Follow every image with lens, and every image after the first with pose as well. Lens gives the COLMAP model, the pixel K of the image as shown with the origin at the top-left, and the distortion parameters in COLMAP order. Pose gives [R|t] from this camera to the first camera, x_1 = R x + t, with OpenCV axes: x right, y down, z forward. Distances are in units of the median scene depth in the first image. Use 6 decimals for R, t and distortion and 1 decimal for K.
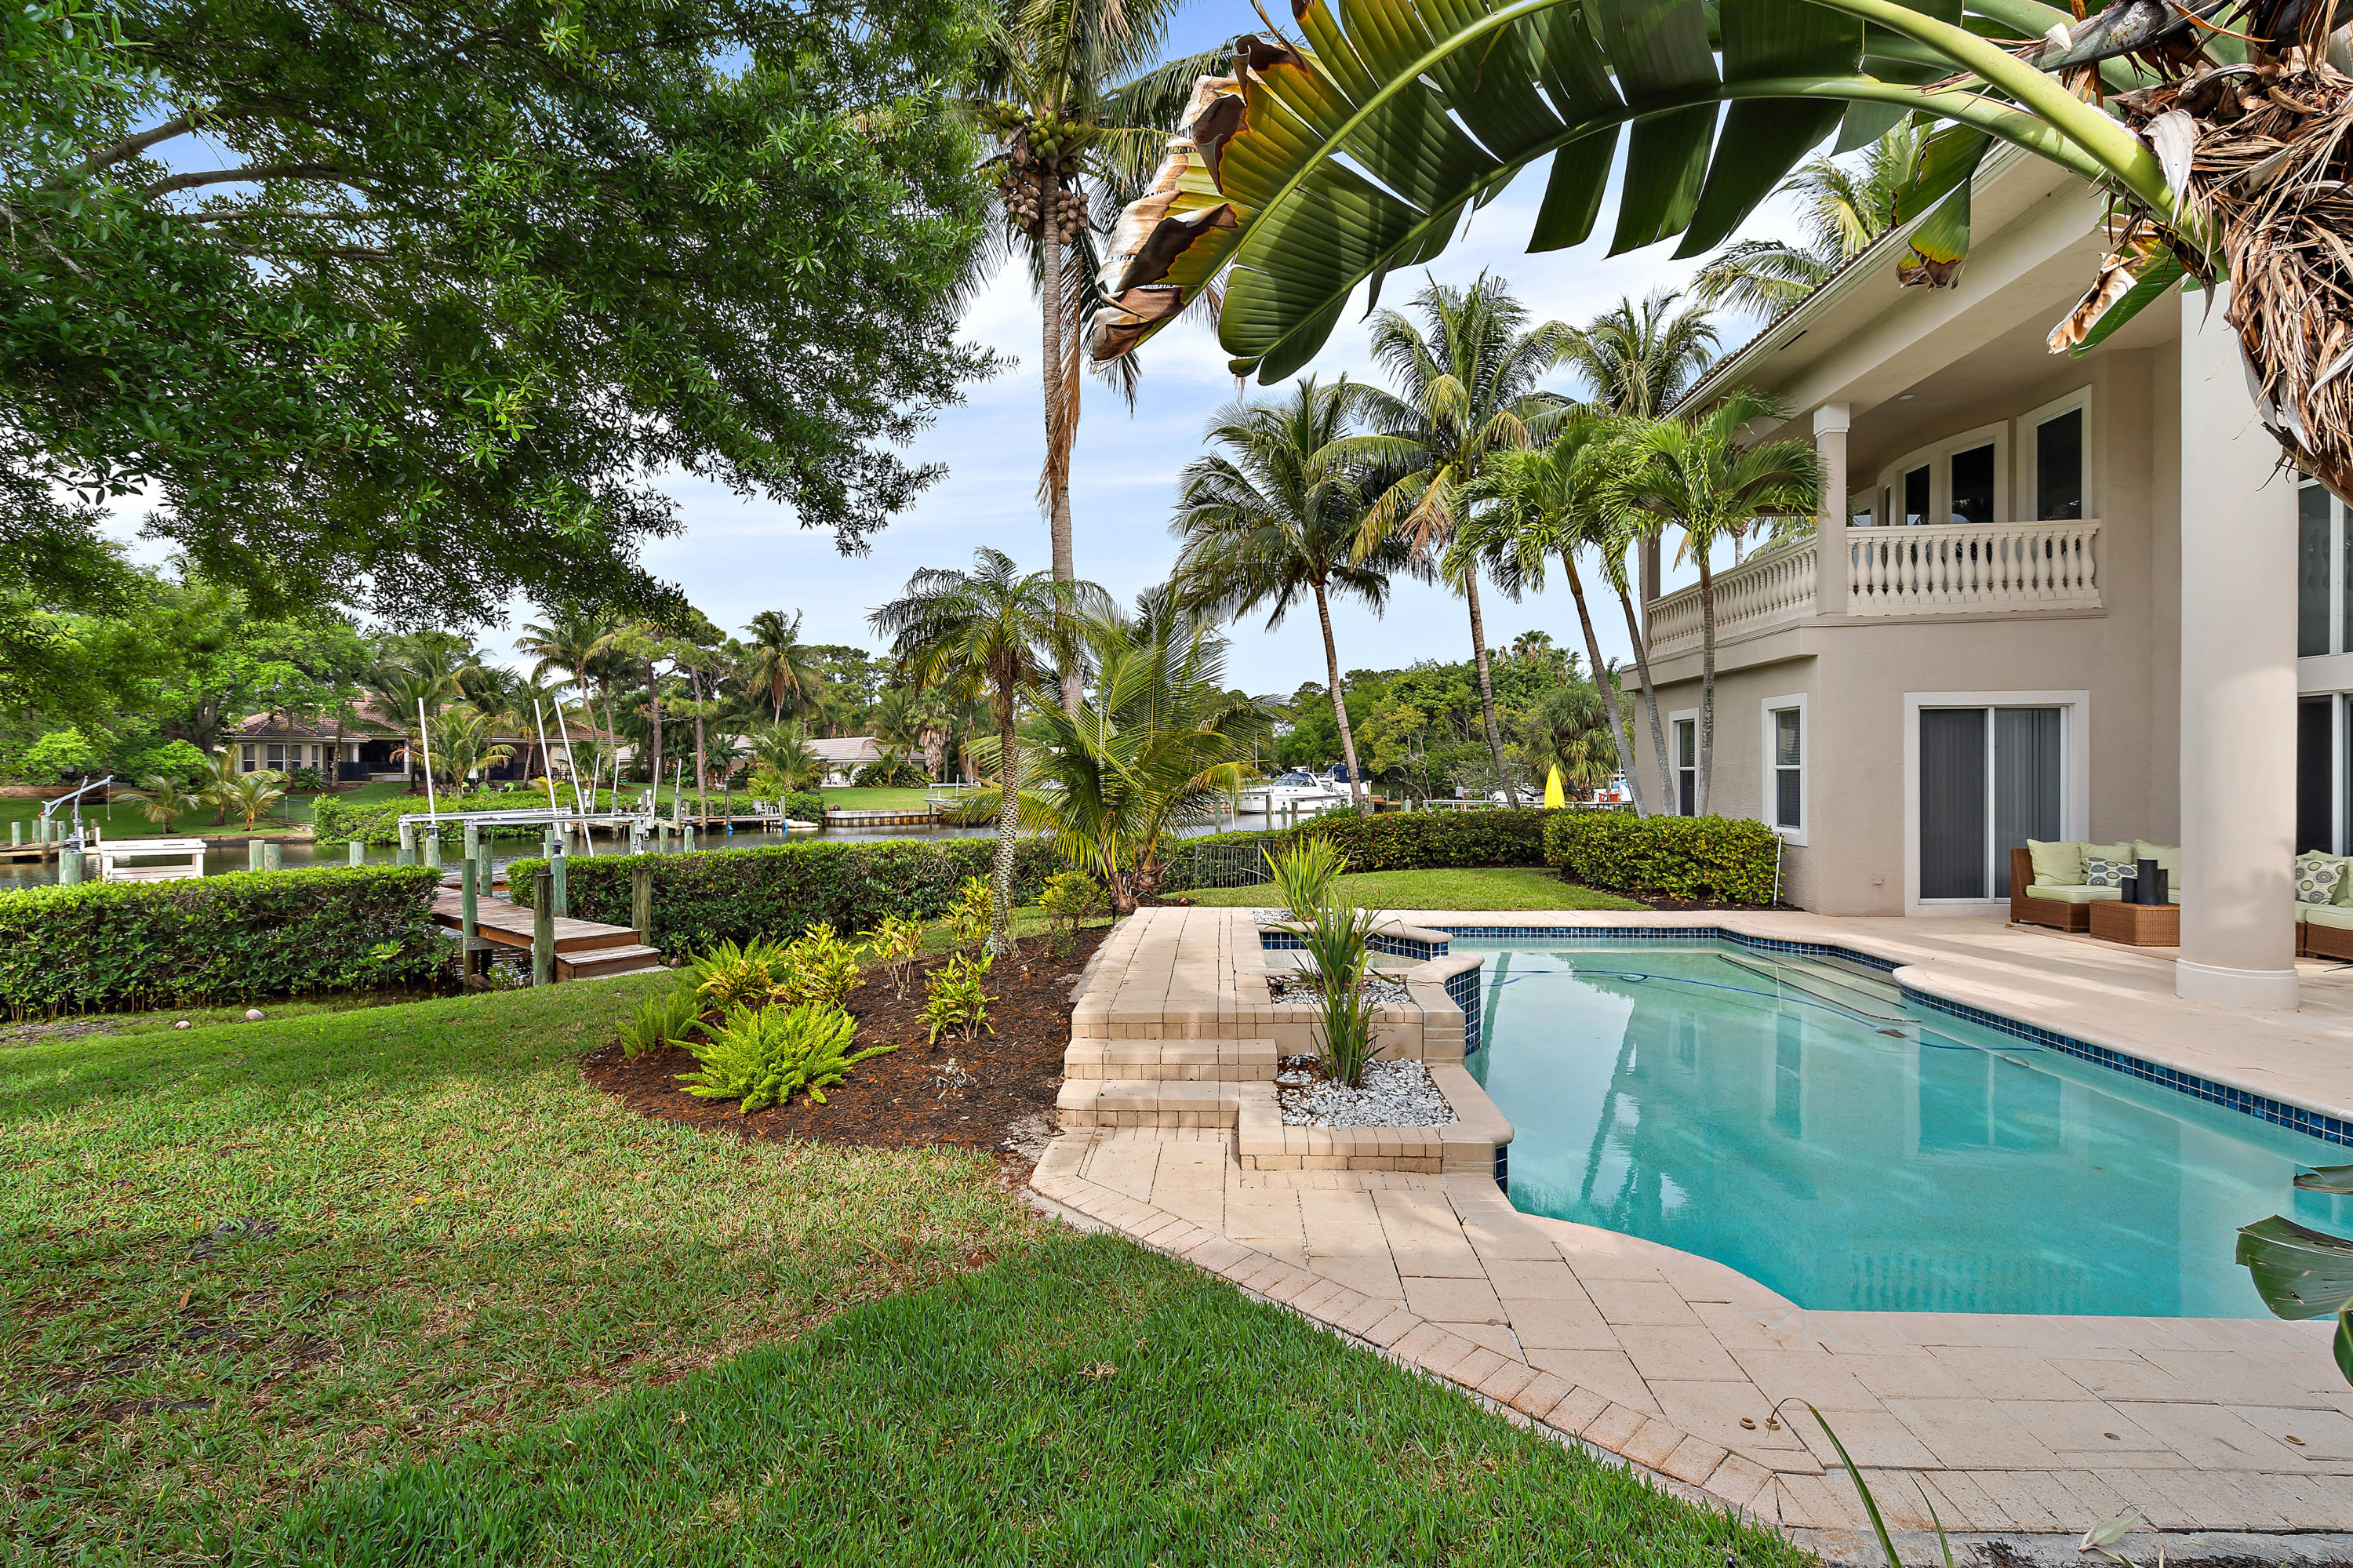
lens RADIAL K [[1092.3, 0, 1176.5], [0, 1092.3, 784.0], [0, 0, 1]] dist [-0.000409, -0.000163]
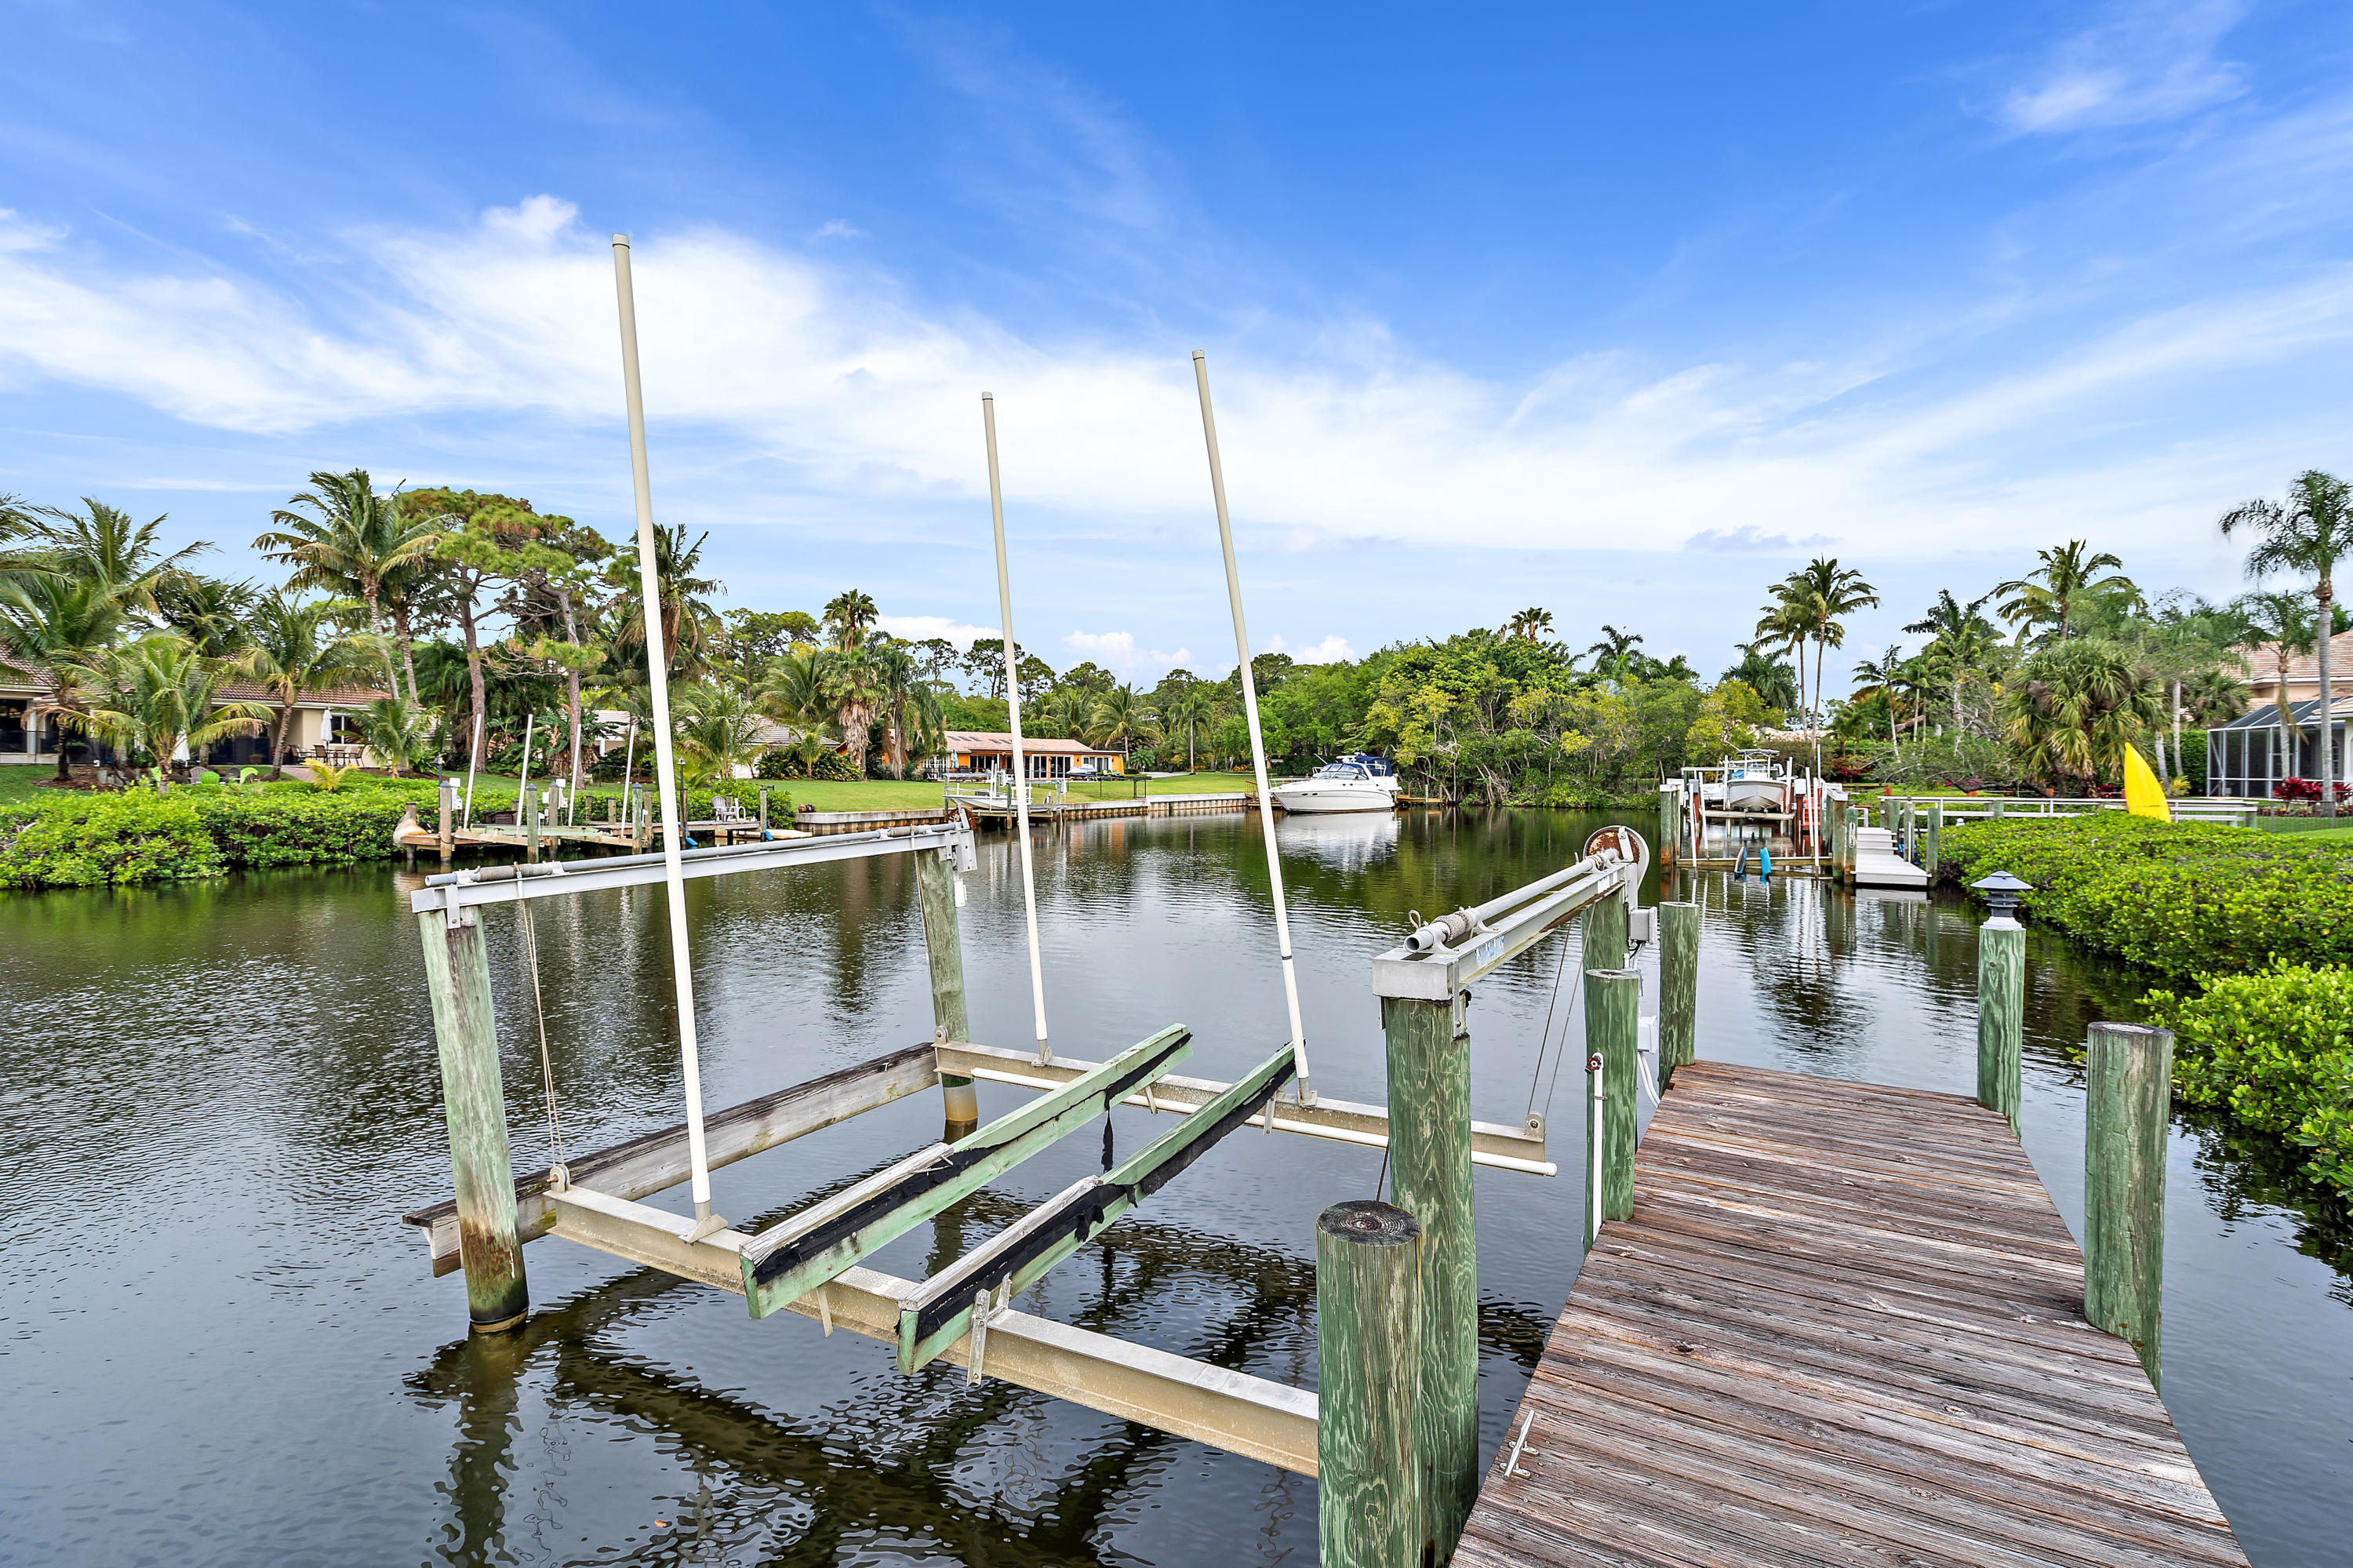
lens RADIAL K [[1086.4, 0, 1181.4], [0, 1086.4, 777.4], [0, 0, 1]] dist [-0.000170, -0.000503]
pose [[0.973530, 0.003741, 0.228530, -0.219484], [-0.002825, 0.999987, -0.004334, 0.004450], [-0.228543, 0.003574, 0.973527, 0.268324]]
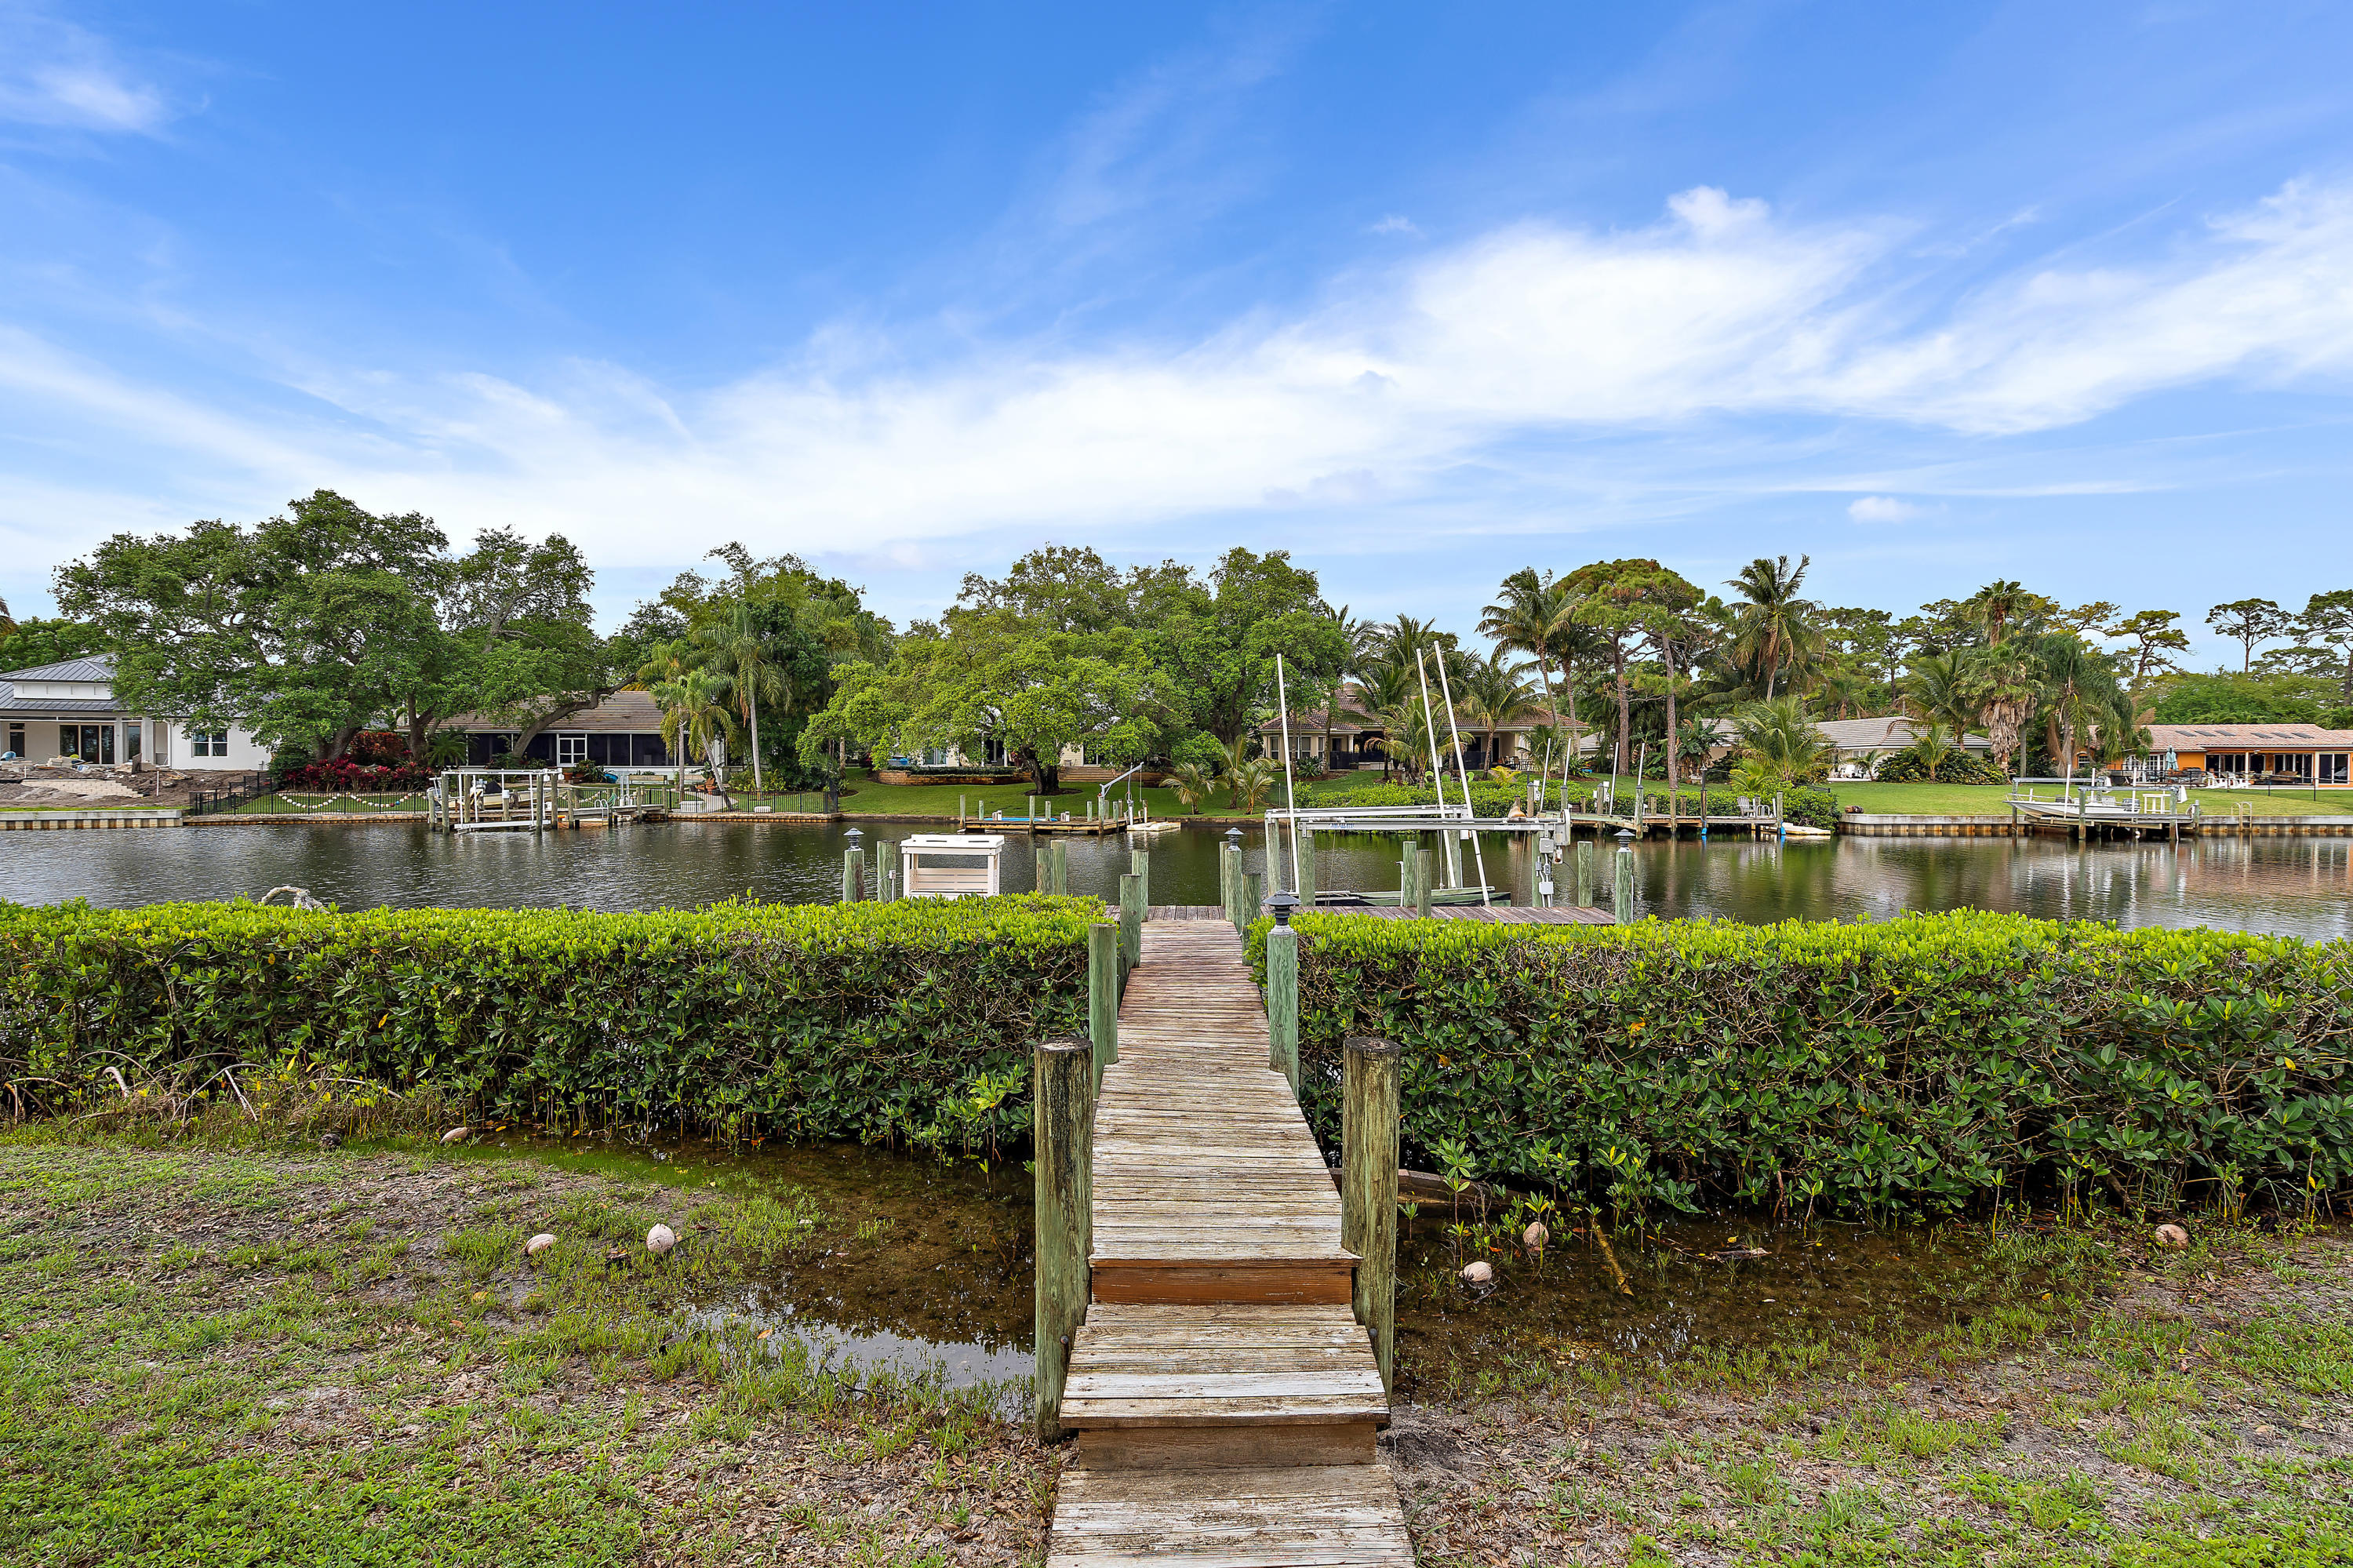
lens RADIAL K [[1086.4, 0, 1181.4], [0, 1086.4, 777.4], [0, 0, 1]] dist [-0.000170, -0.000503]
pose [[0.666669, 0.010546, -0.745279, -0.065637], [-0.010173, 0.999936, 0.005049, 0.000987], [0.745284, 0.004216, 0.666734, 0.164450]]
